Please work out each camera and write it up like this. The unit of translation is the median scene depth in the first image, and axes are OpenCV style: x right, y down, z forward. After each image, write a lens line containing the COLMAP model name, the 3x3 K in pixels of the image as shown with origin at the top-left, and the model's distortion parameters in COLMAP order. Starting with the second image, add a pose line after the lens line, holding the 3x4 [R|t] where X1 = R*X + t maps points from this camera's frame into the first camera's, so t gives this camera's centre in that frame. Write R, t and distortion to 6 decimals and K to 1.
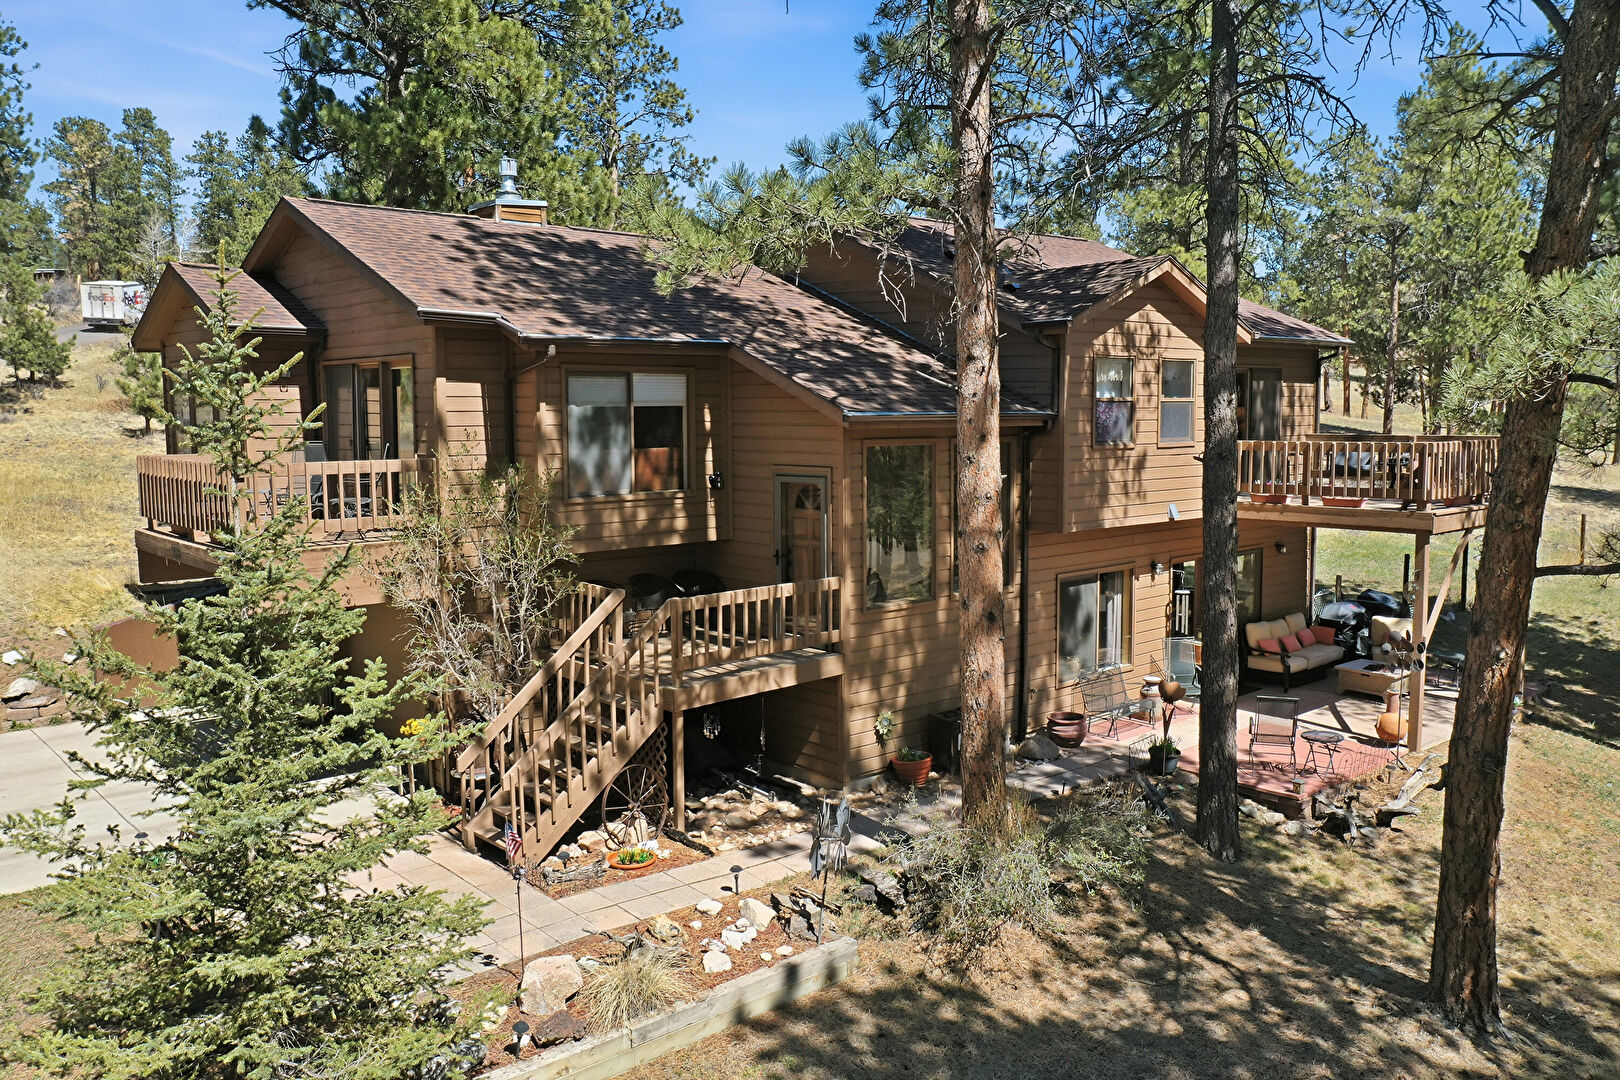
lens RADIAL K [[1258.3, 0, 804.0], [0, 1258.3, 510.8], [0, 0, 1]] dist [-0.013334, -0.011762]
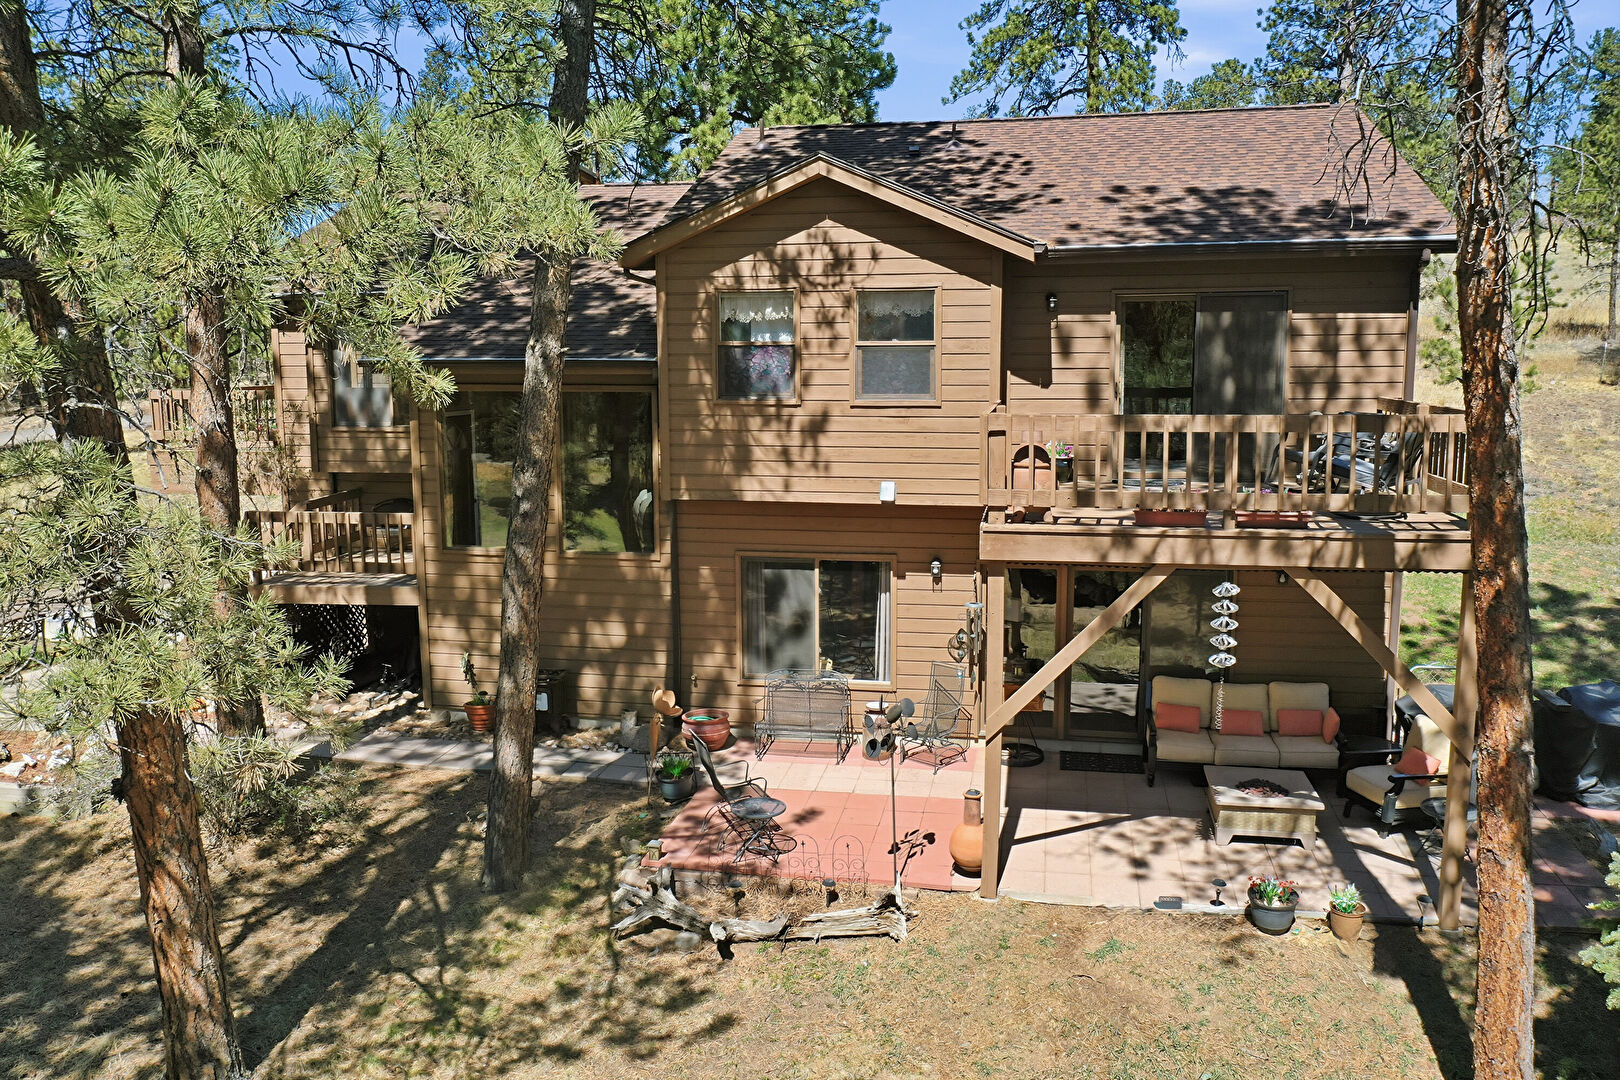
lens RADIAL K [[1258.3, 0, 804.0], [0, 1258.3, 510.8], [0, 0, 1]] dist [-0.013334, -0.011762]
pose [[0.607040, 0.104572, -0.787761, 0.928878], [-0.063772, 0.994517, 0.082876, -0.051519], [0.792109, -0.000072, 0.610380, 0.538961]]
